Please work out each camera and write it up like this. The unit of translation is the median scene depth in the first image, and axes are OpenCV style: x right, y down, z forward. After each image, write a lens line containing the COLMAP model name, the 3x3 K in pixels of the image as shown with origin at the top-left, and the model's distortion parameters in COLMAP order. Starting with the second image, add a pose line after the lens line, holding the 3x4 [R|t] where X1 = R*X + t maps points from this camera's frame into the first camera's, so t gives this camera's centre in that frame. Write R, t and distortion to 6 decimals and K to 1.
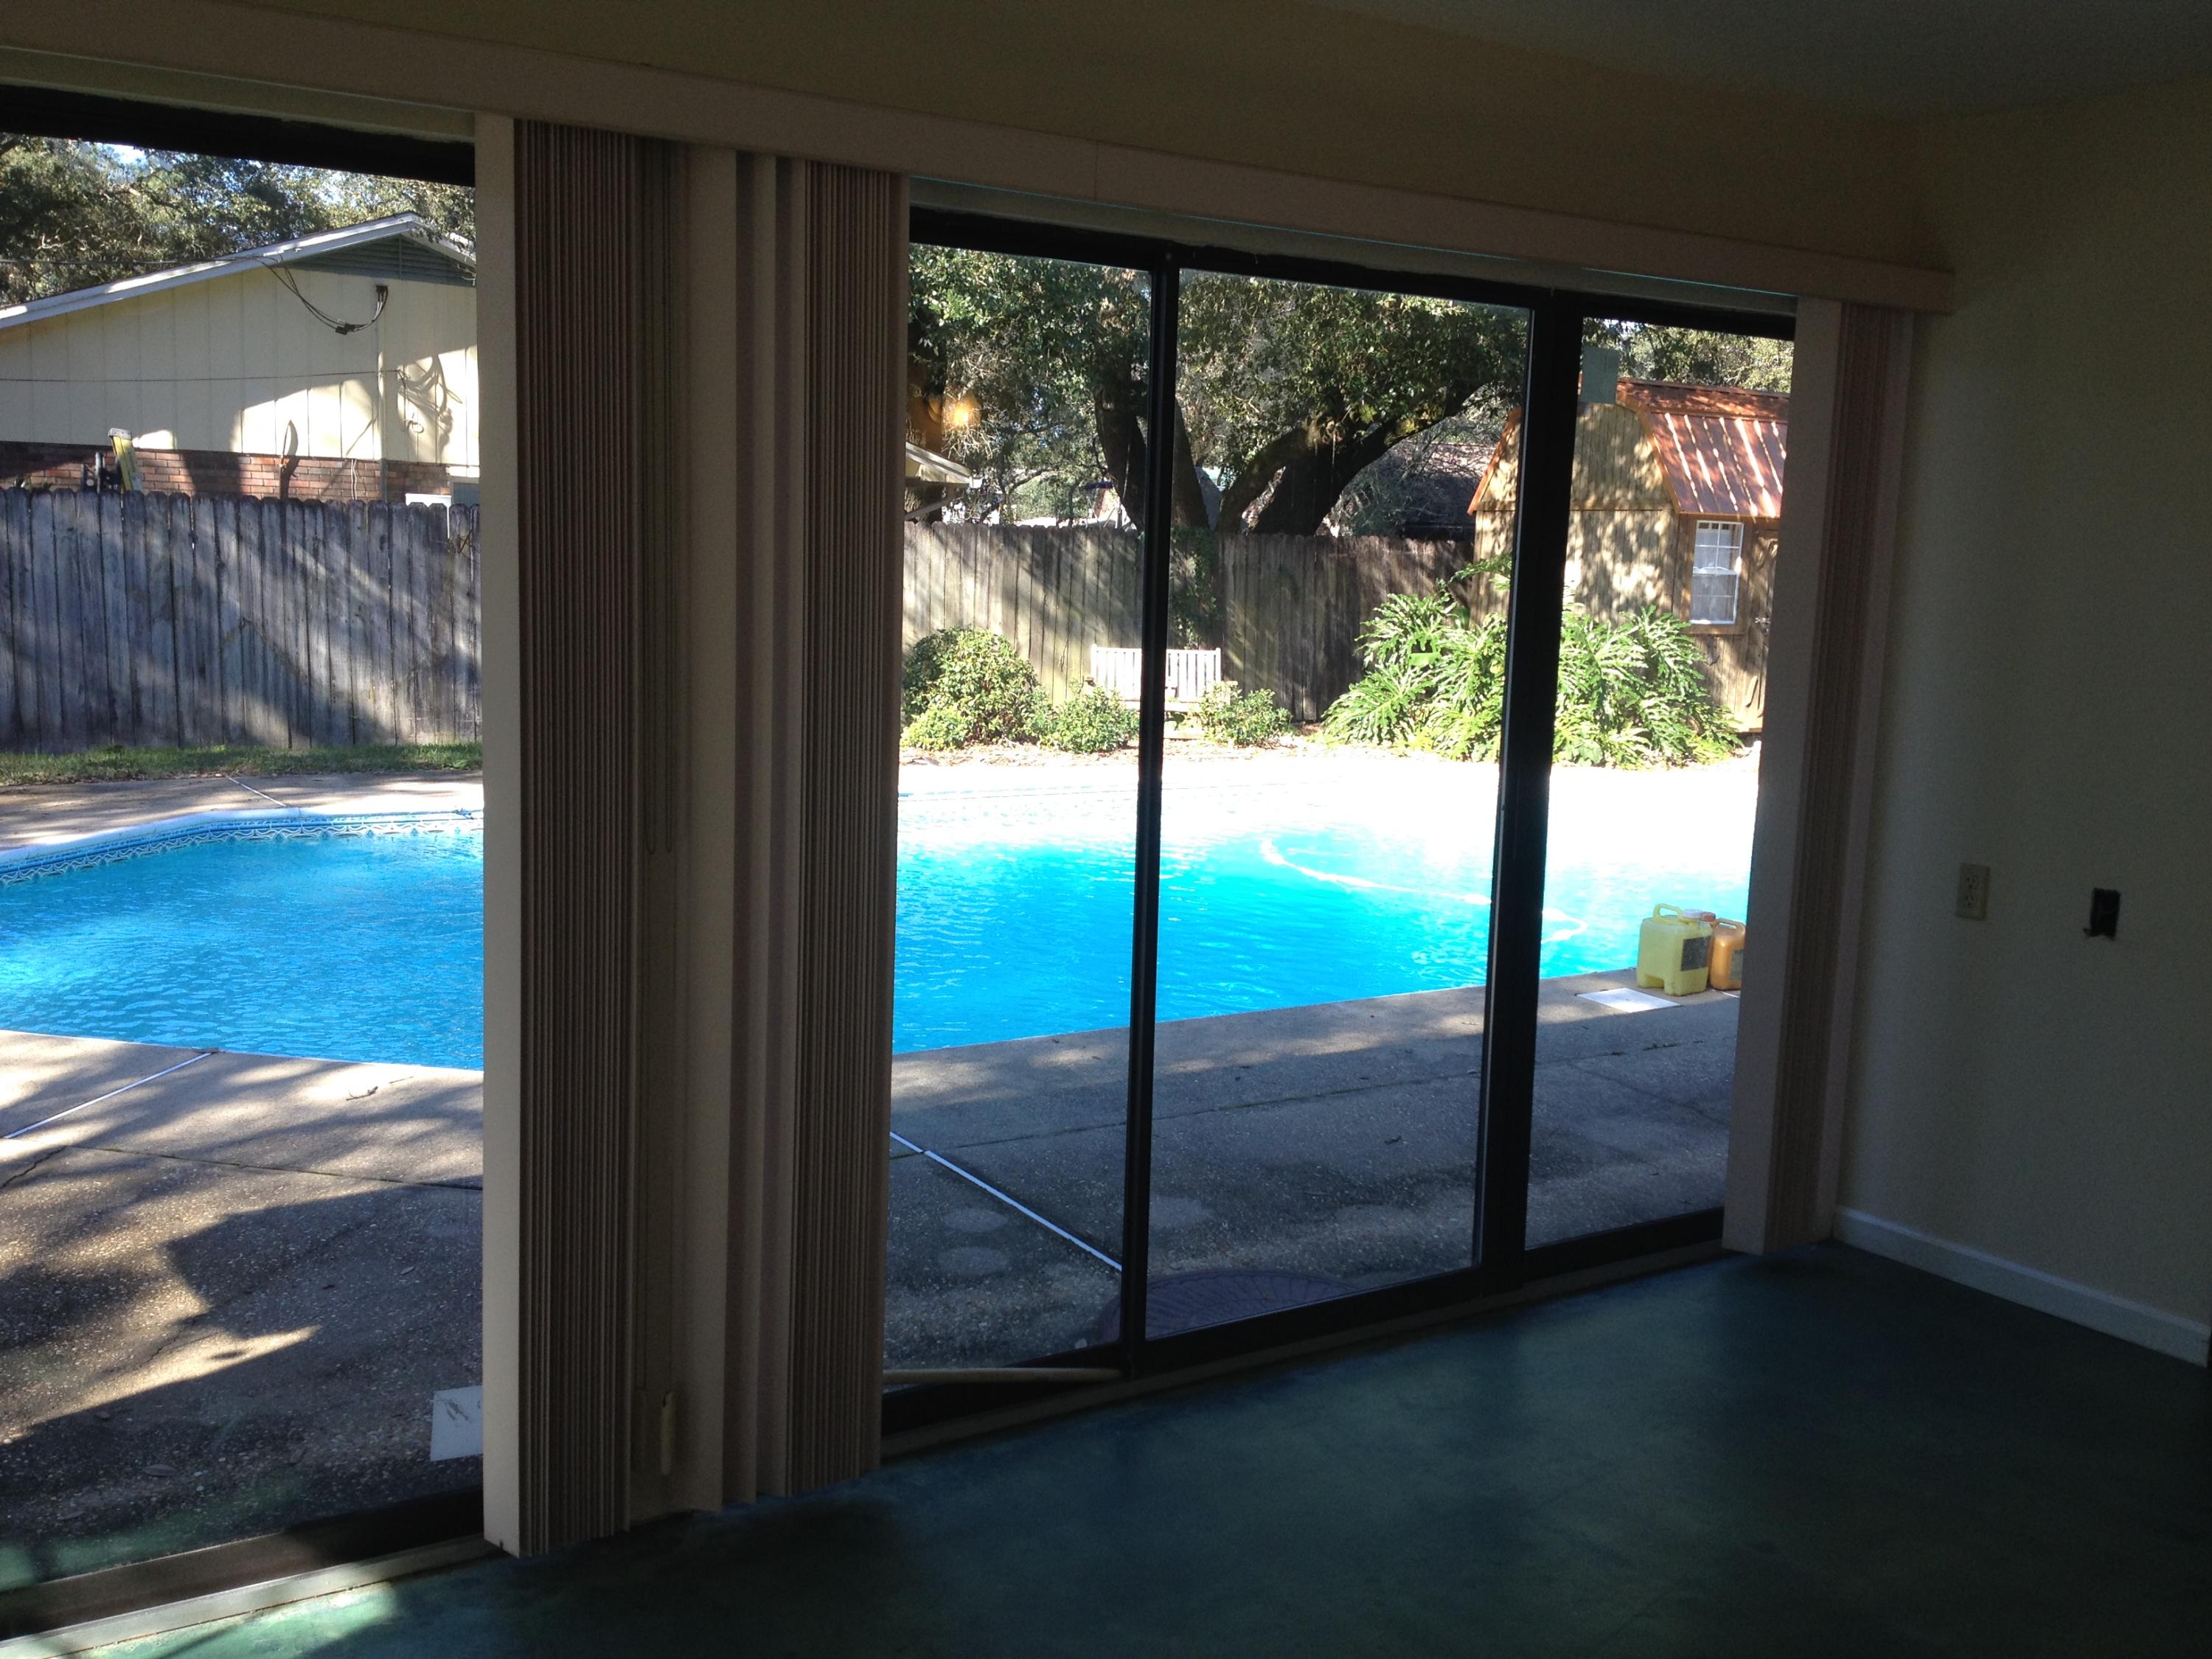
lens RADIAL K [[2098.7, 0, 1108.9], [0, 2098.7, 834.4], [0, 0, 1]] dist [0.205860, -0.475304]
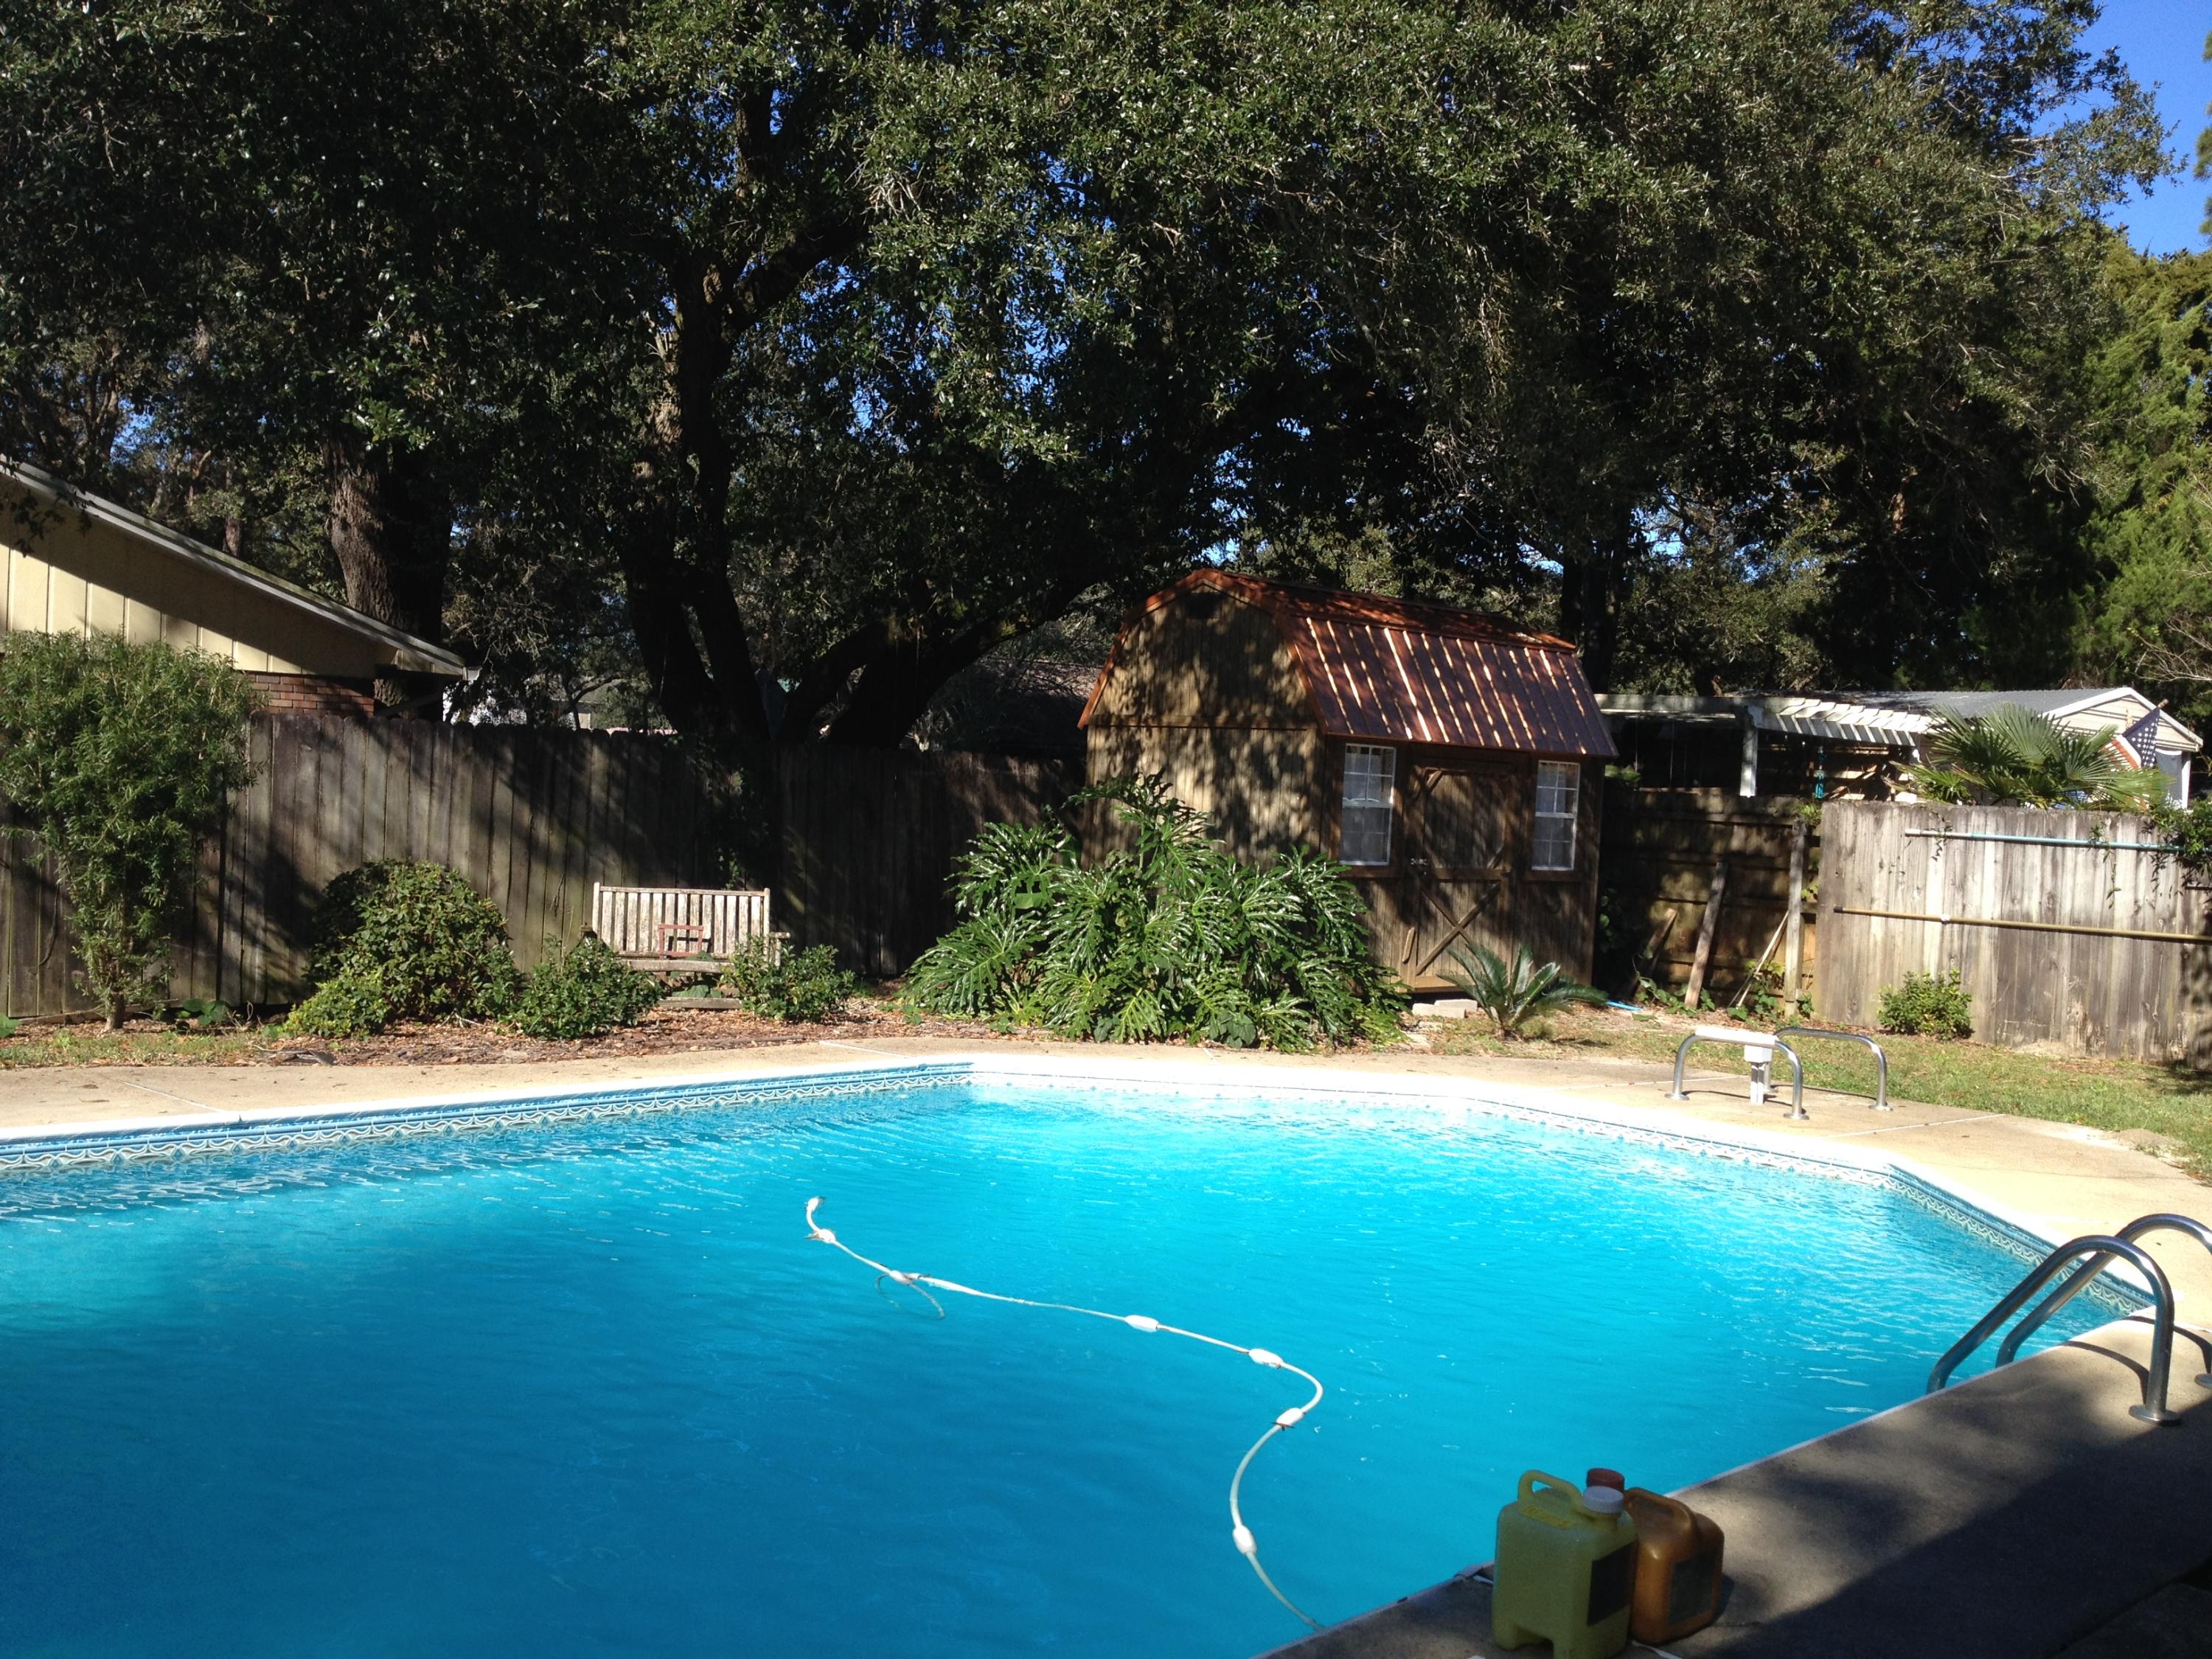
lens RADIAL K [[2098.7, 0, 1108.9], [0, 2098.7, 834.4], [0, 0, 1]] dist [0.205860, -0.475304]
pose [[0.981648, 0.013059, 0.190256, 0.027224], [0.006571, 0.994744, -0.102180, -0.027994], [-0.190591, 0.101555, 0.976402, 0.217215]]
